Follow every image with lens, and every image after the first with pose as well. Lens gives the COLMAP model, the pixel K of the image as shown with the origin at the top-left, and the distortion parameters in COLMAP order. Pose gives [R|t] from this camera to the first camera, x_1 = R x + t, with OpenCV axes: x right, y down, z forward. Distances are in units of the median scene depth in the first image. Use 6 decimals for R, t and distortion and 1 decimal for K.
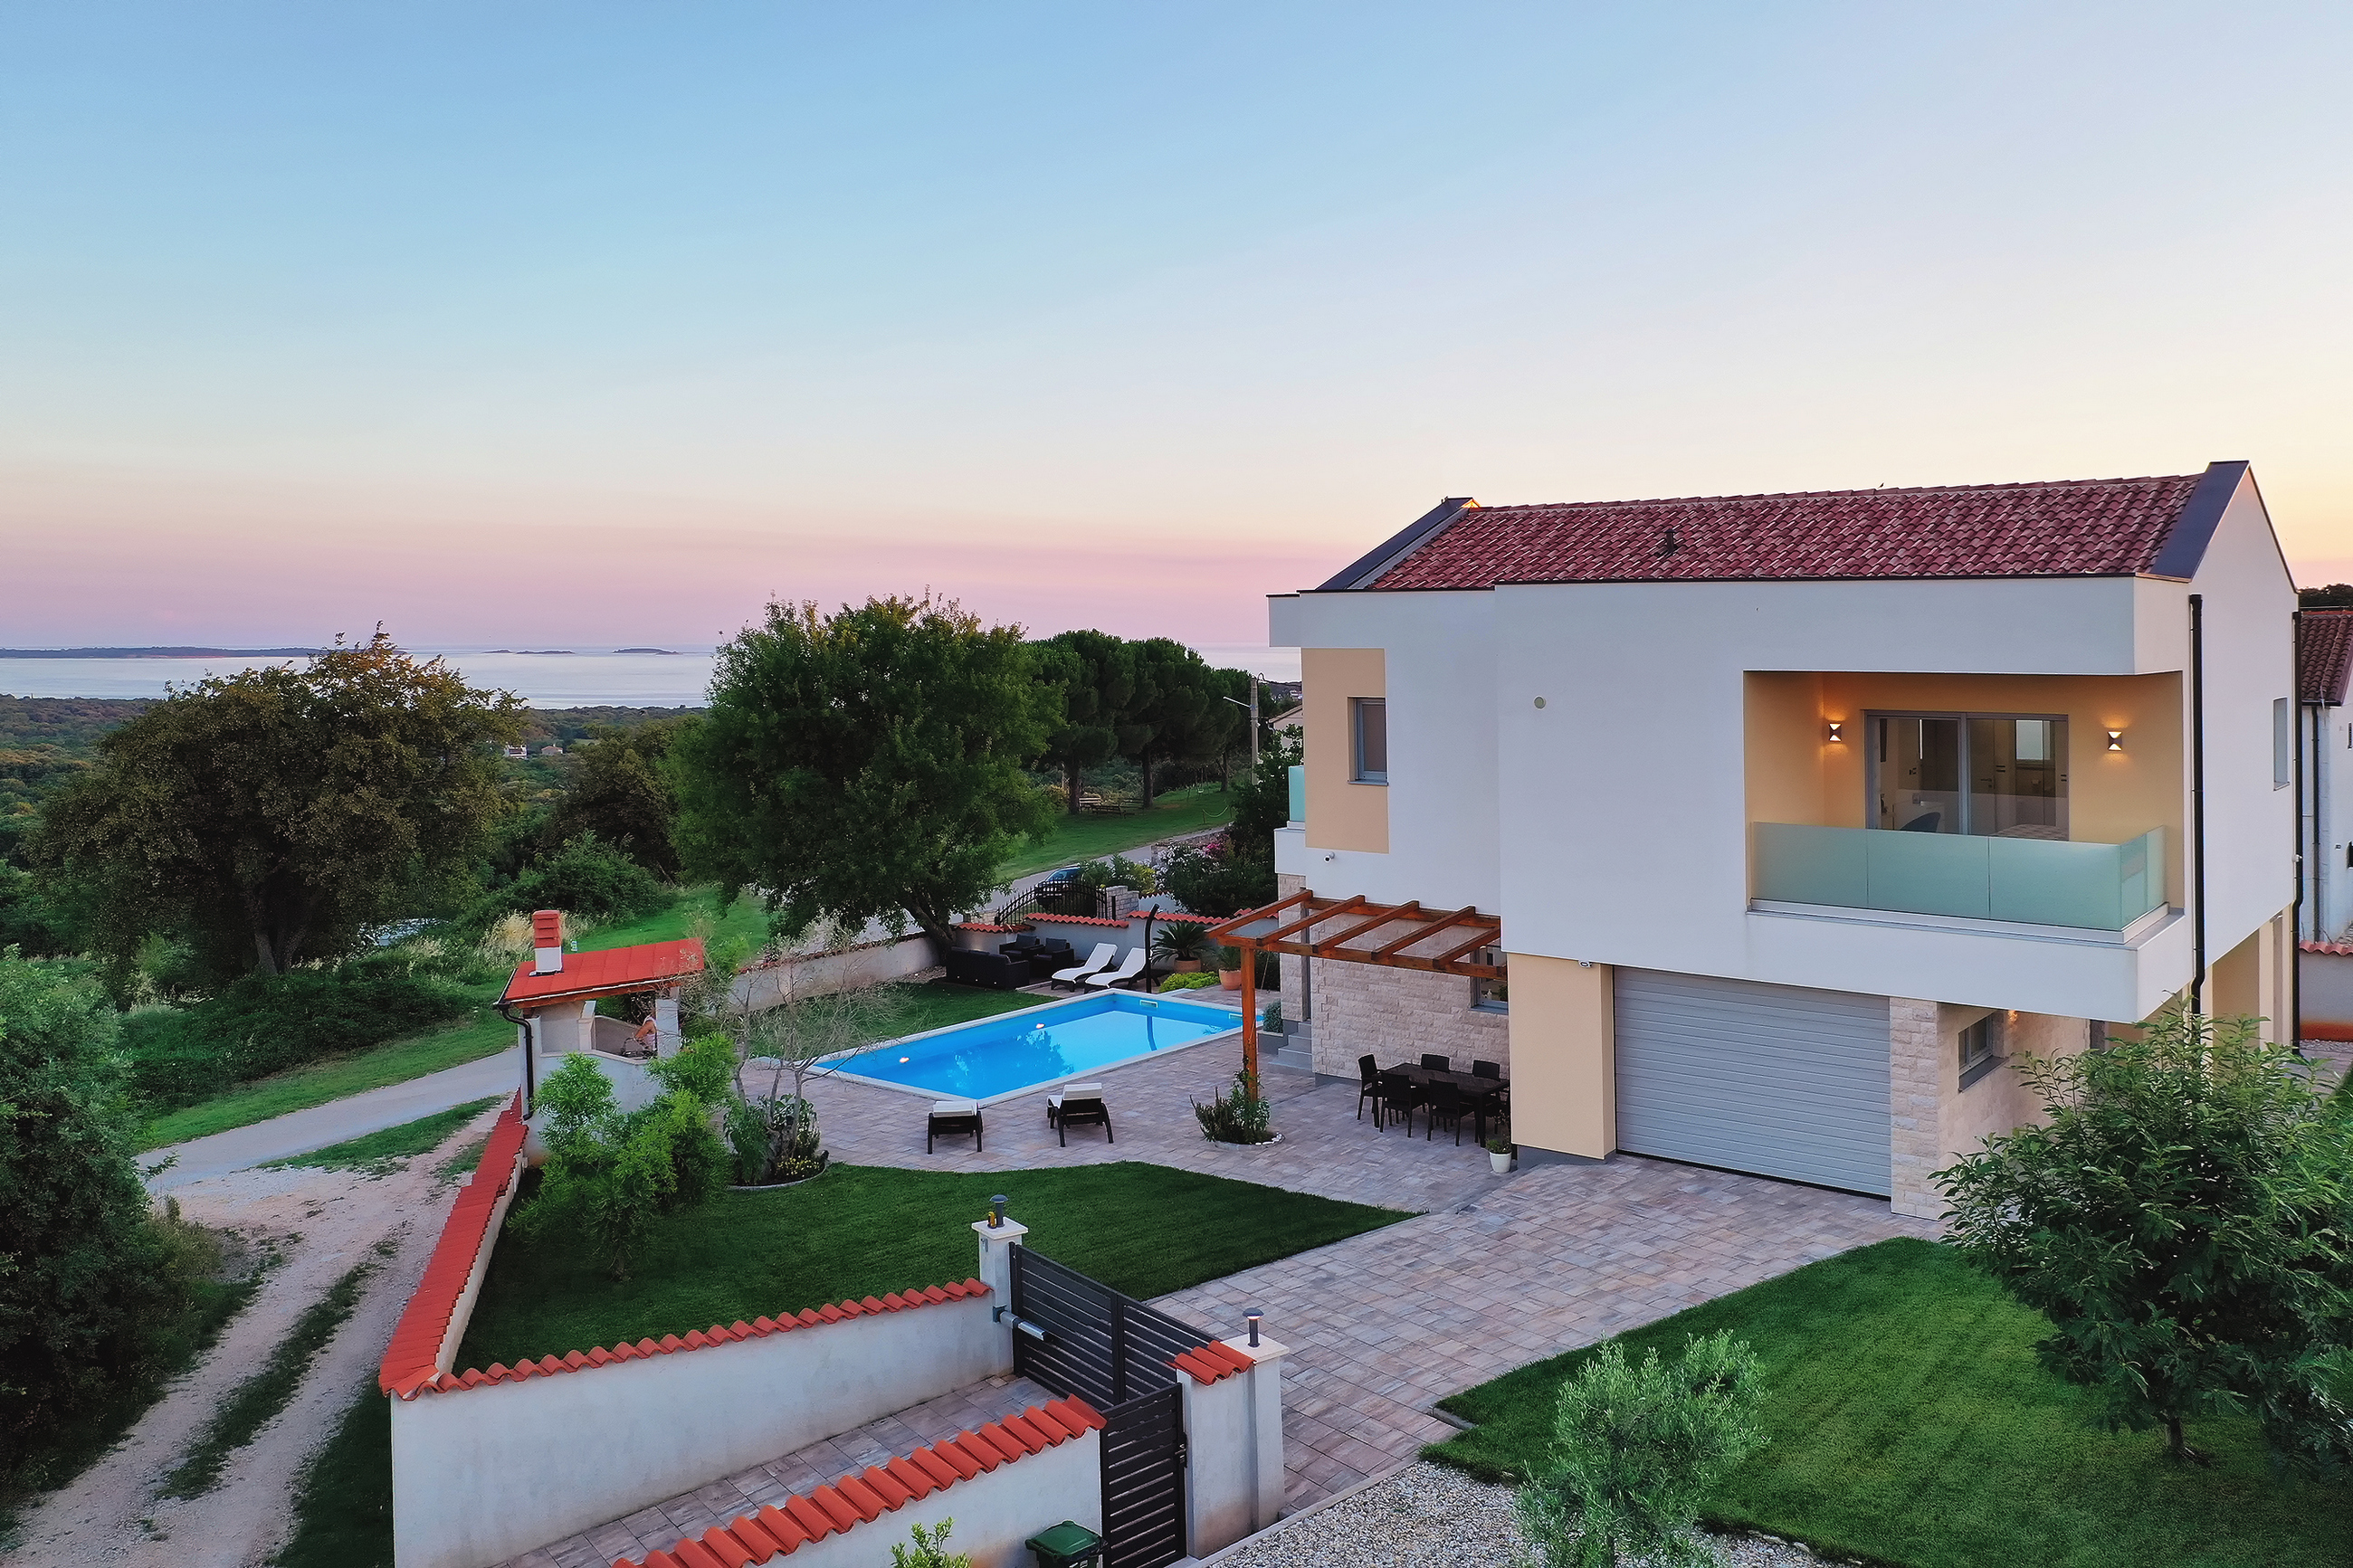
lens RADIAL K [[1849.7, 0, 1176.5], [0, 1849.7, 784.0], [0, 0, 1]] dist [-0.000371, 0.007155]
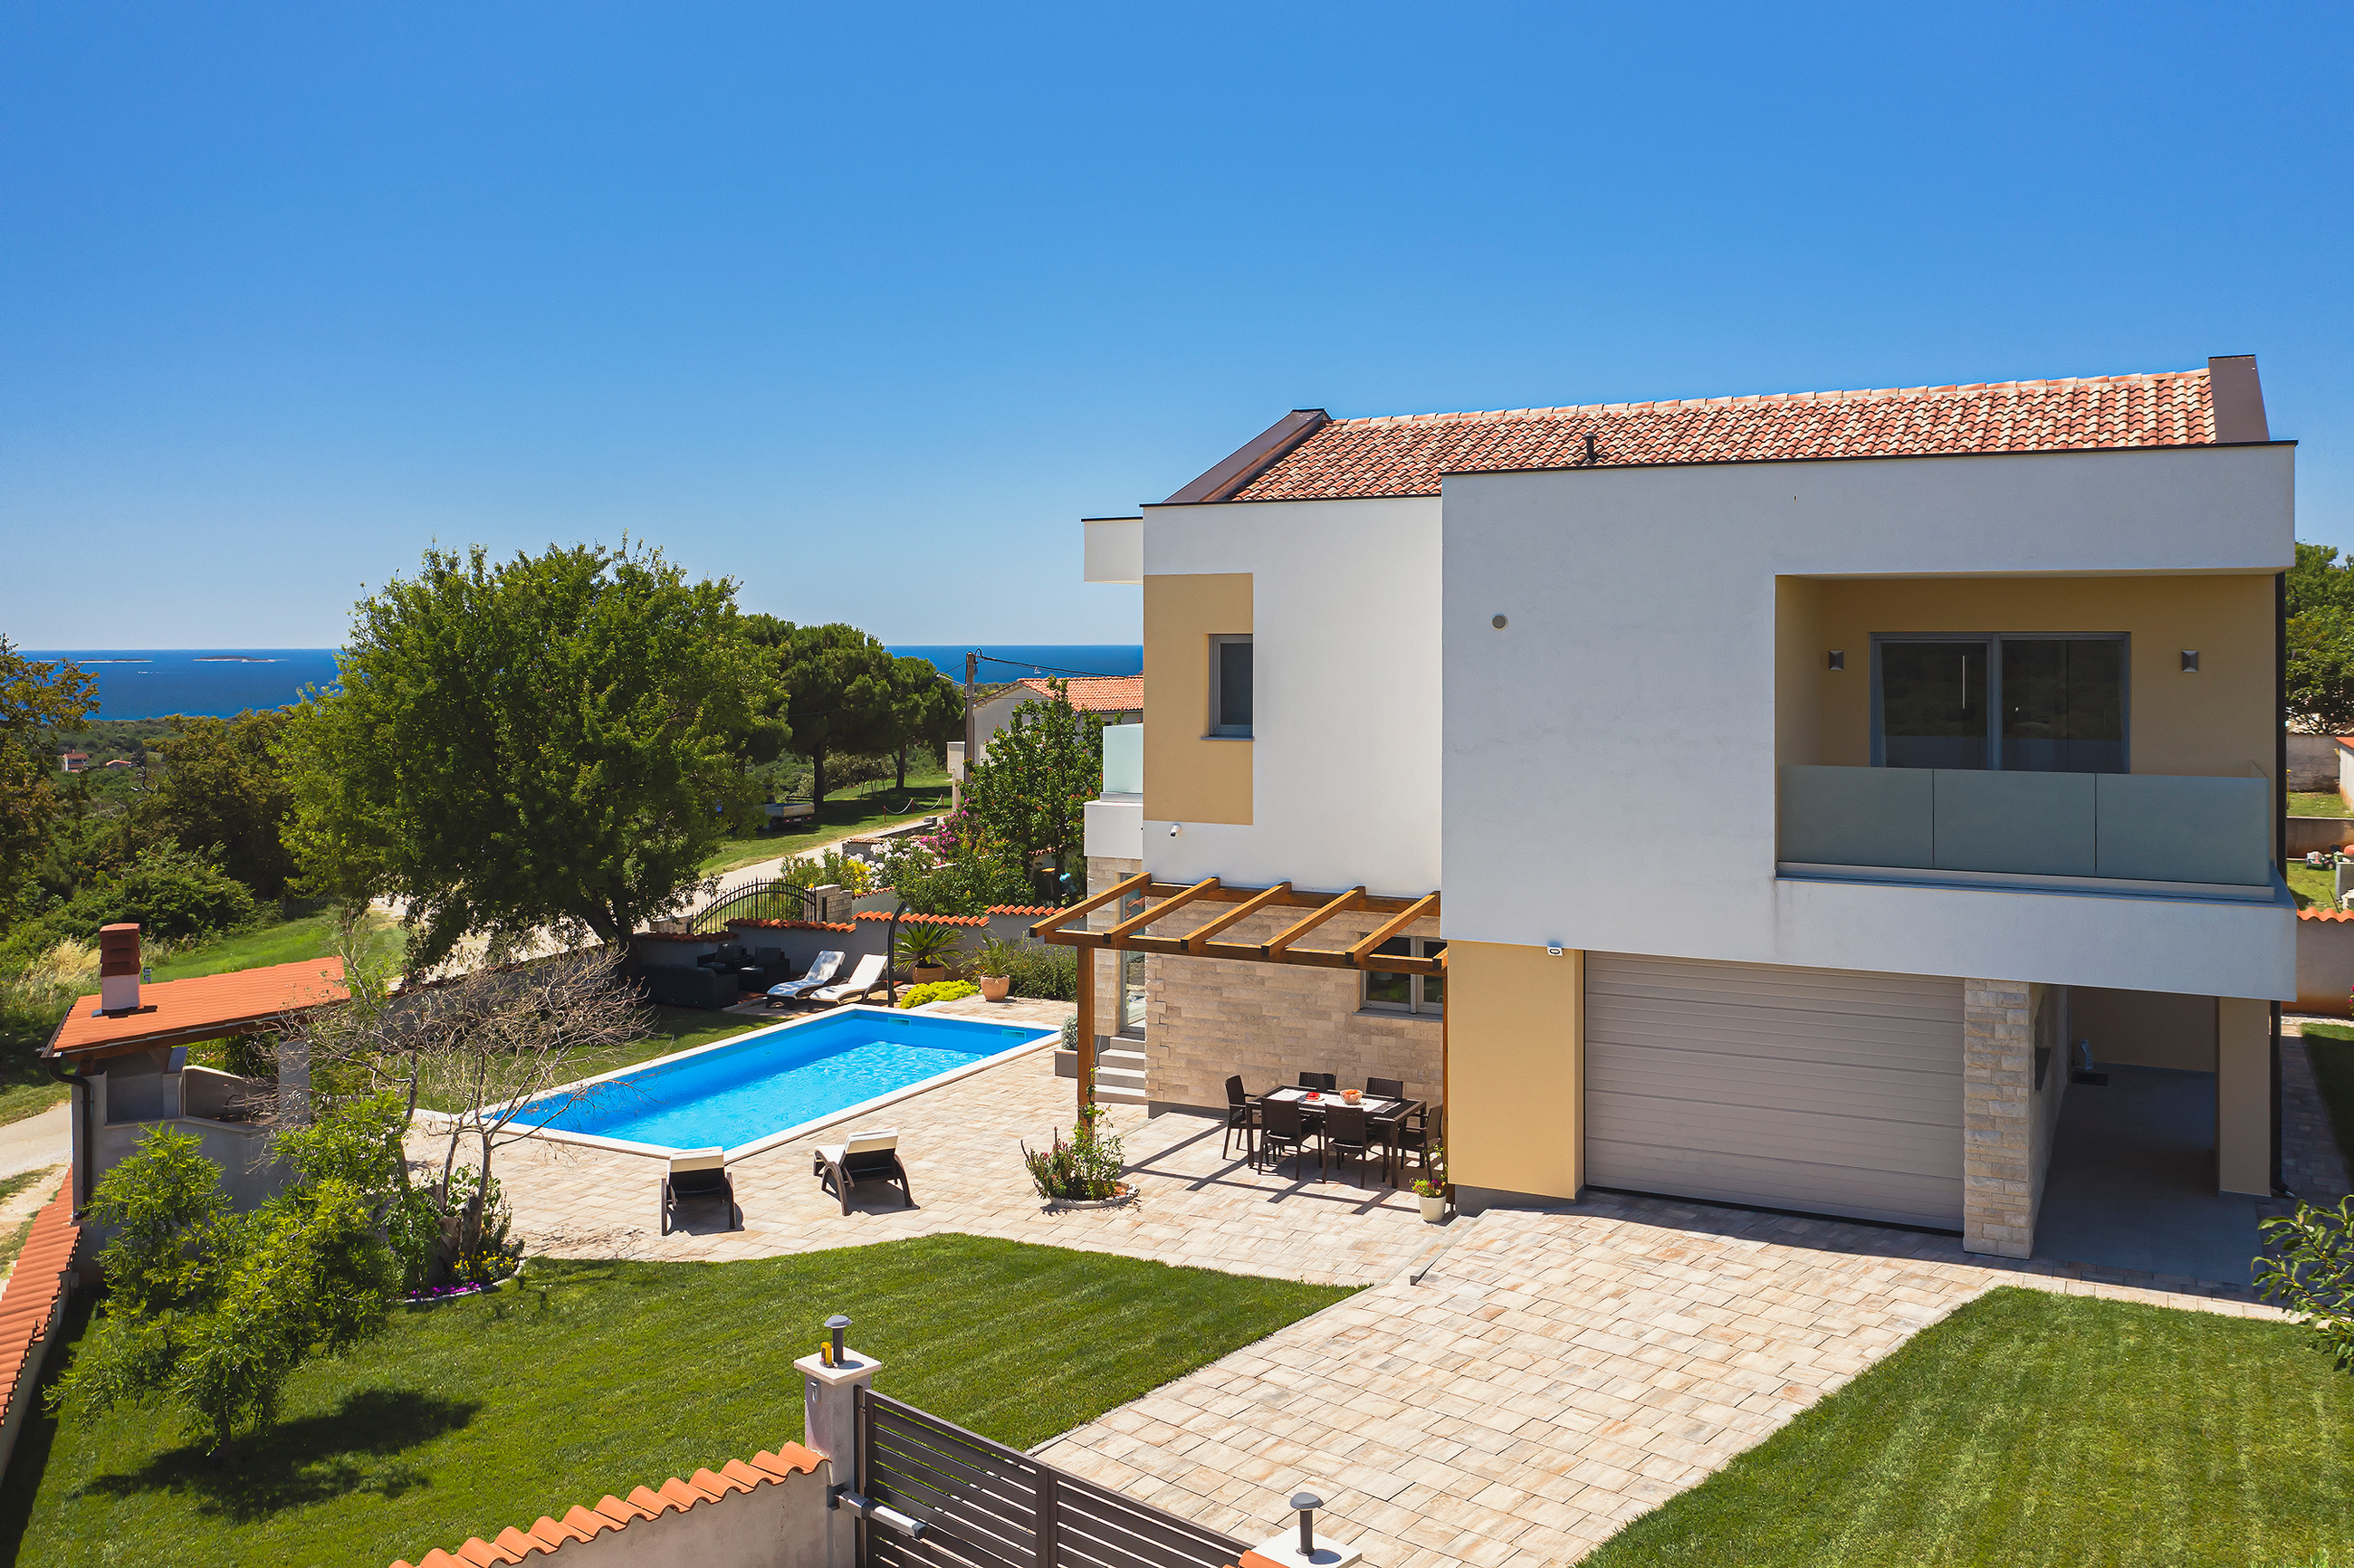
lens RADIAL K [[1803.9, 0, 1185.1], [0, 1803.9, 614.3], [0, 0, 1]] dist [-0.009520, -0.001788]
pose [[0.978261, 0.007549, 0.207238, -0.082148], [0.012743, 0.995260, -0.096409, 0.021643], [-0.206984, 0.096954, 0.973528, 0.220624]]
